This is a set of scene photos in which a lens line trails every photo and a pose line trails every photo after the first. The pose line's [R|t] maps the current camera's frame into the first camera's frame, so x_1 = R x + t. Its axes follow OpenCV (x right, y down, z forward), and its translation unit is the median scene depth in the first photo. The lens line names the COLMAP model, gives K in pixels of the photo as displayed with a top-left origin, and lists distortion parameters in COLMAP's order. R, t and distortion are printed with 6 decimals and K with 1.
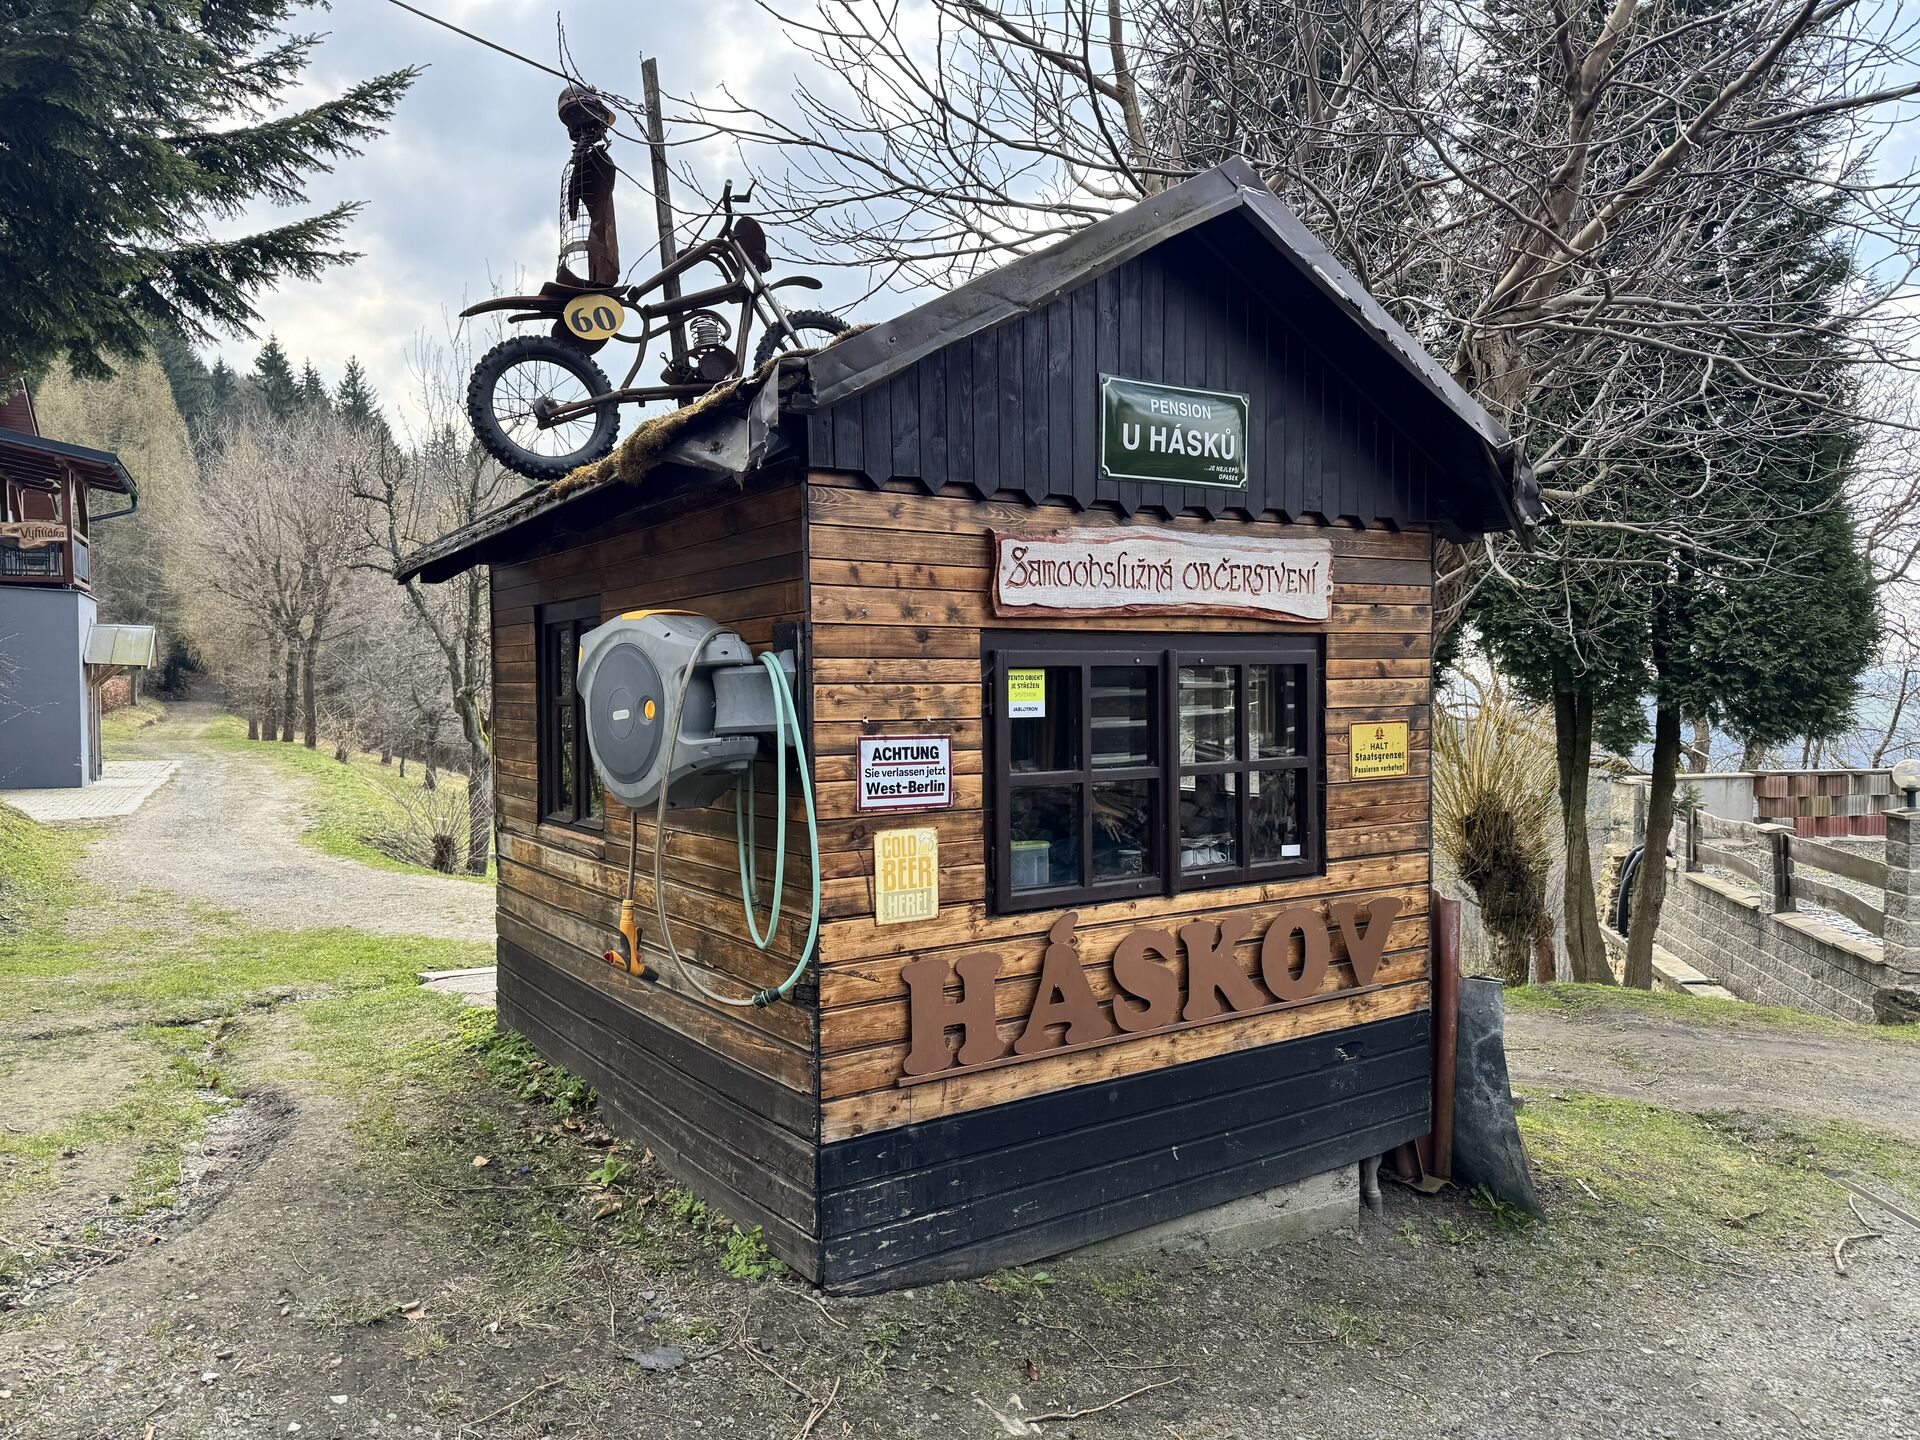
lens RADIAL K [[1345.0, 0, 960.0], [0, 1345.0, 720.0], [0, 0, 1]] dist [0.002277, -0.000846]
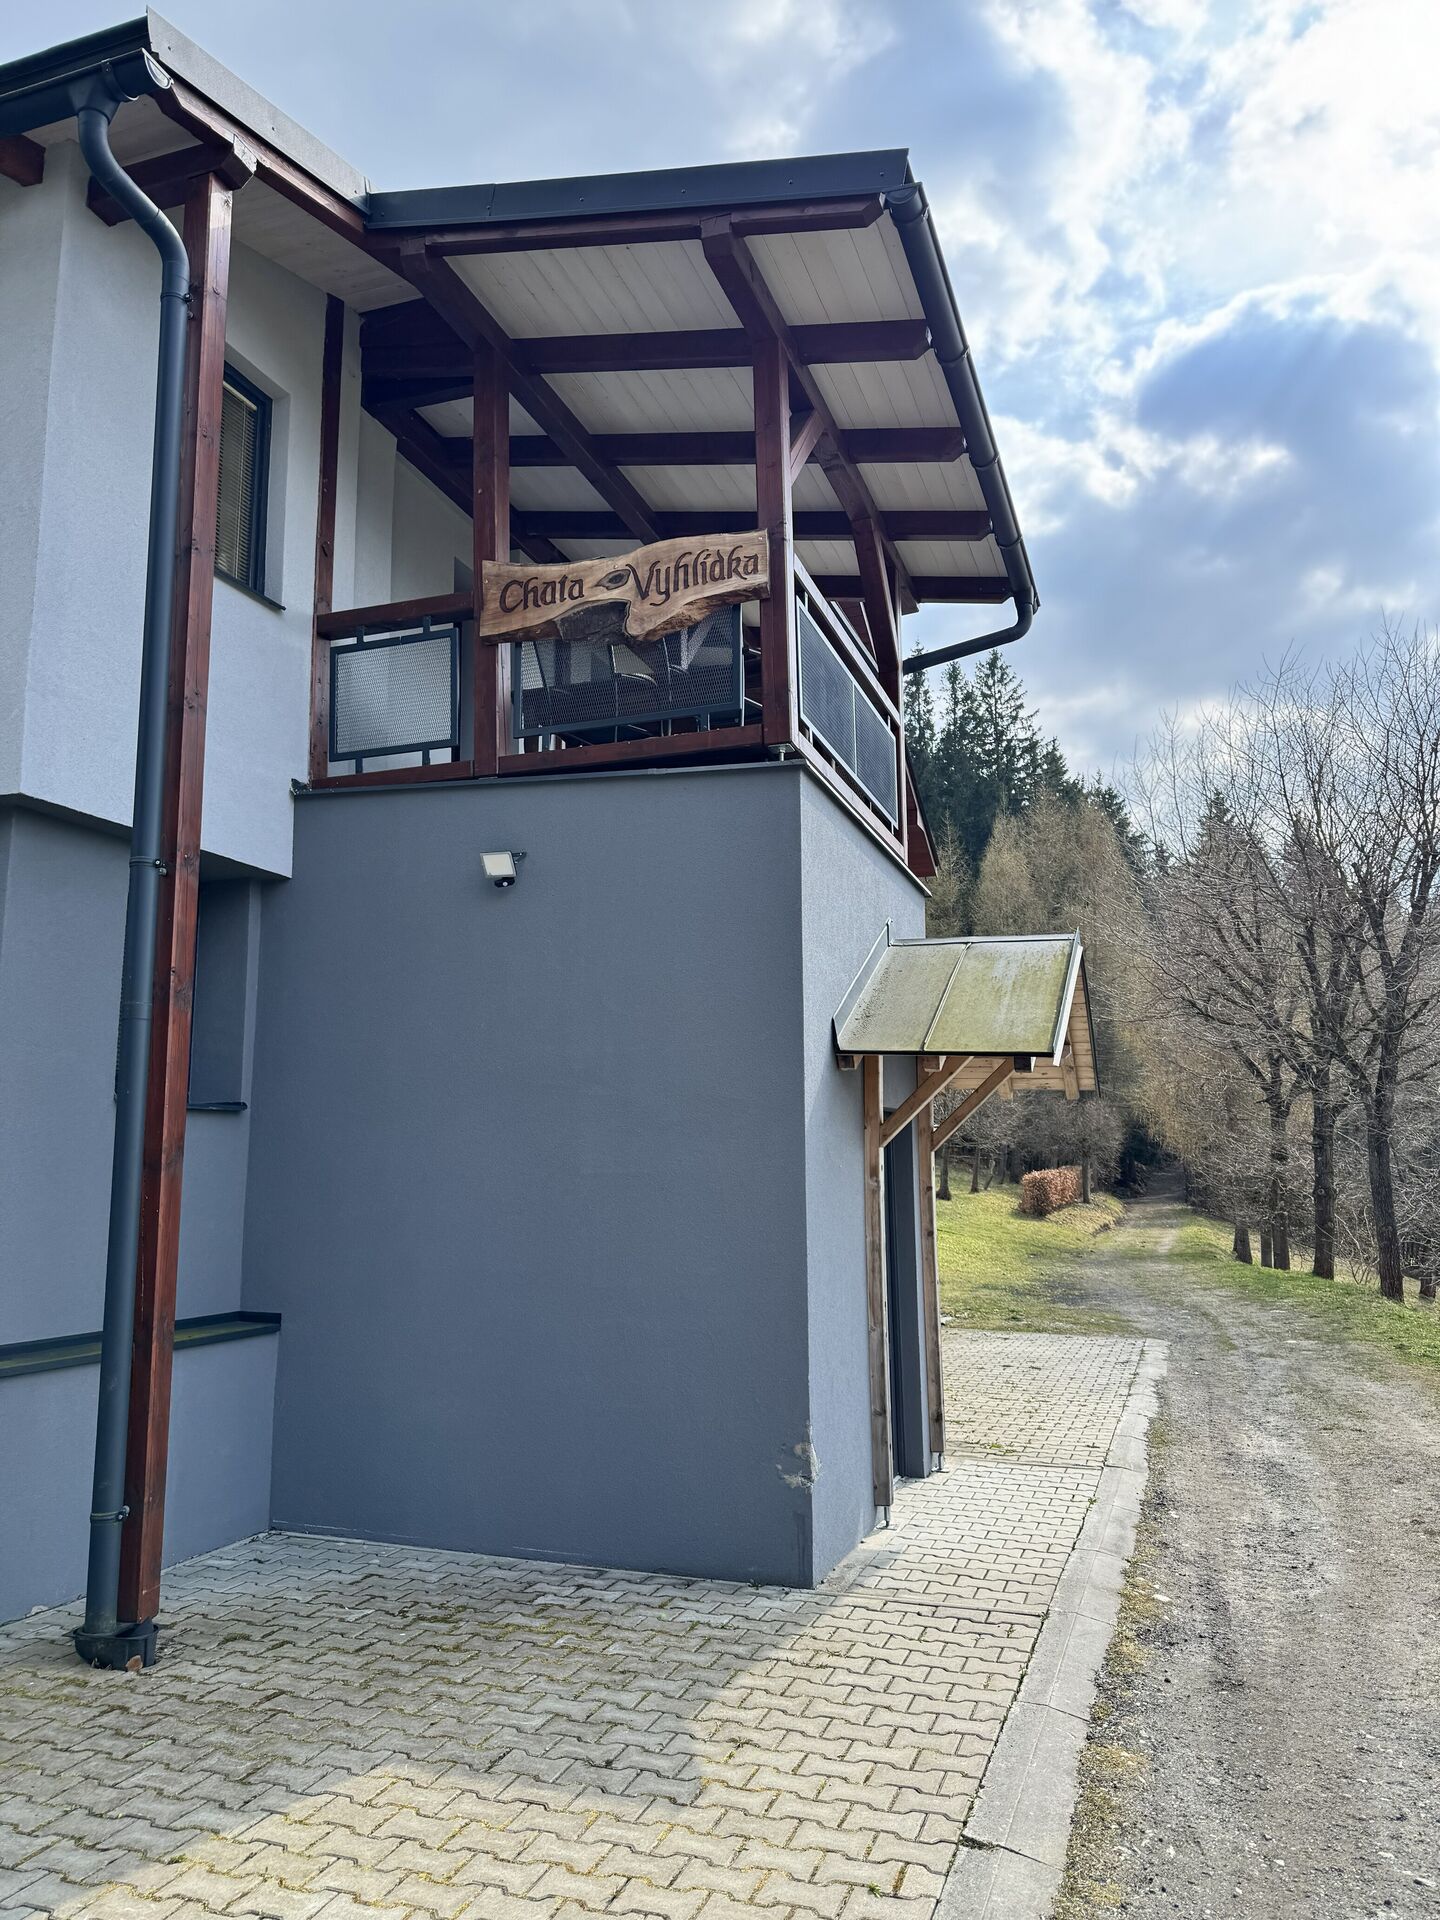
lens RADIAL K [[1345.0, 0, 720.0], [0, 1345.0, 960.0], [0, 0, 1]] dist [0.002277, -0.000846]
pose [[0.681938, -0.116303, -0.722104, -0.230149], [-0.022211, 0.983529, -0.179383, -0.006236], [0.731073, 0.138367, 0.668122, 0.390621]]
